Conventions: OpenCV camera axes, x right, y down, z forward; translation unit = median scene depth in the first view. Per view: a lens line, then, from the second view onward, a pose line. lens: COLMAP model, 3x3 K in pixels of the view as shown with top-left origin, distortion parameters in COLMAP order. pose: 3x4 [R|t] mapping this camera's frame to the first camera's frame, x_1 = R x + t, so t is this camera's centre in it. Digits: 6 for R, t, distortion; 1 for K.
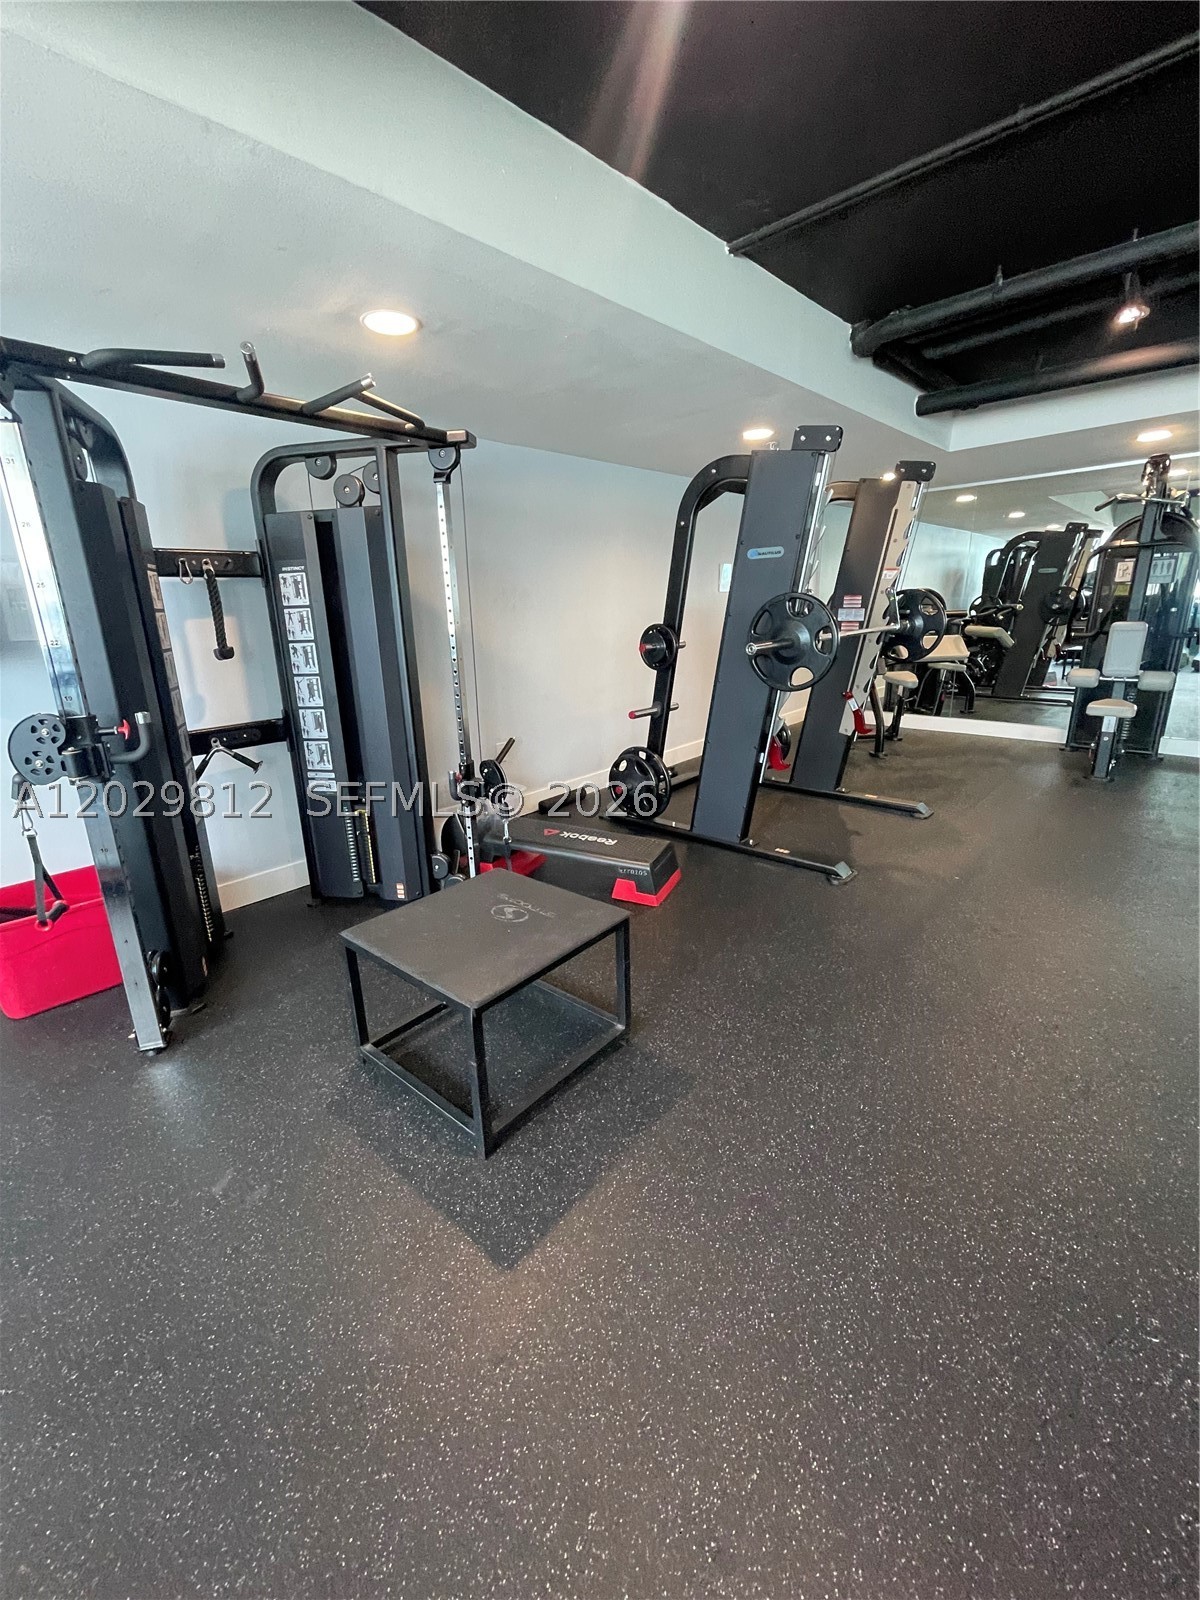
lens RADIAL K [[645.2, 0, 591.7], [0, 645.2, 791.0], [0, 0, 1]] dist [-0.001003, 0.001004]
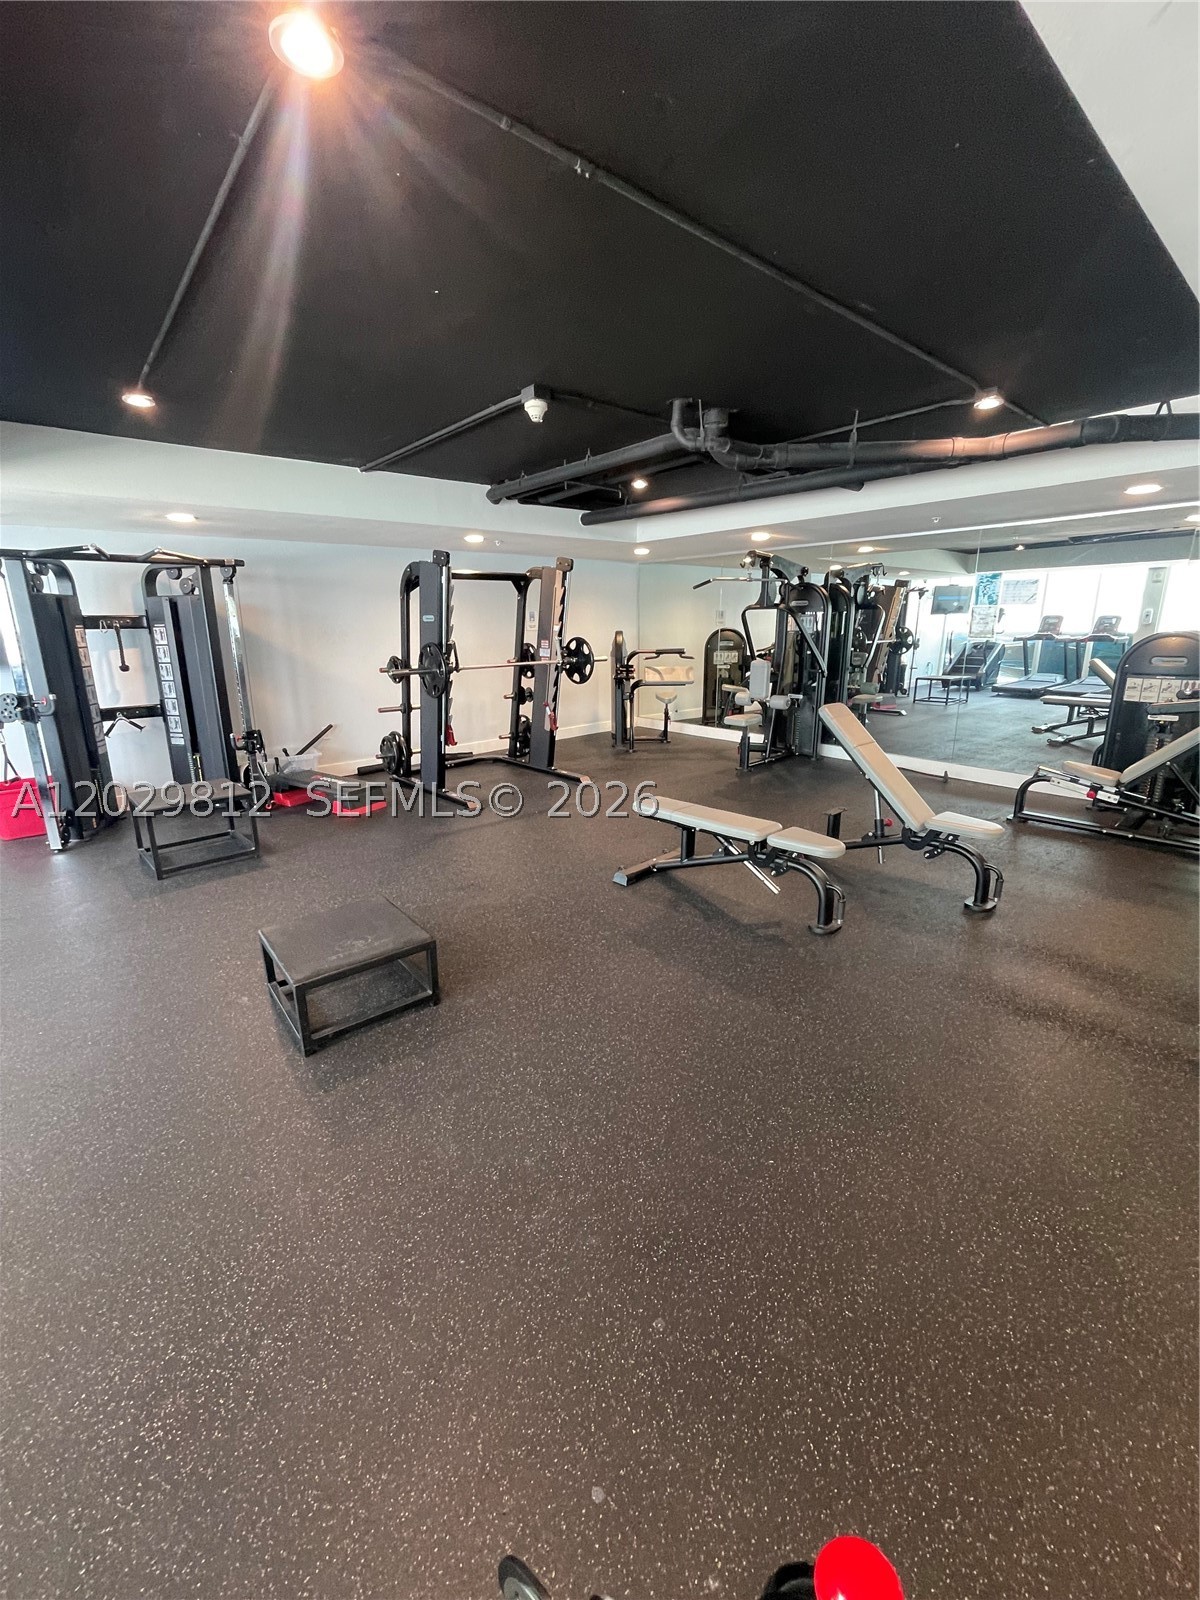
lens RADIAL K [[645.2, 0, 599.9], [0, 645.2, 799.7], [0, 0, 1]] dist [-0.001003, 0.001004]
pose [[0.995076, 0.044442, -0.088590, 1.016748], [-0.045136, 0.998964, -0.005841, 0.122960], [0.088239, 0.009811, 0.996051, -0.774119]]
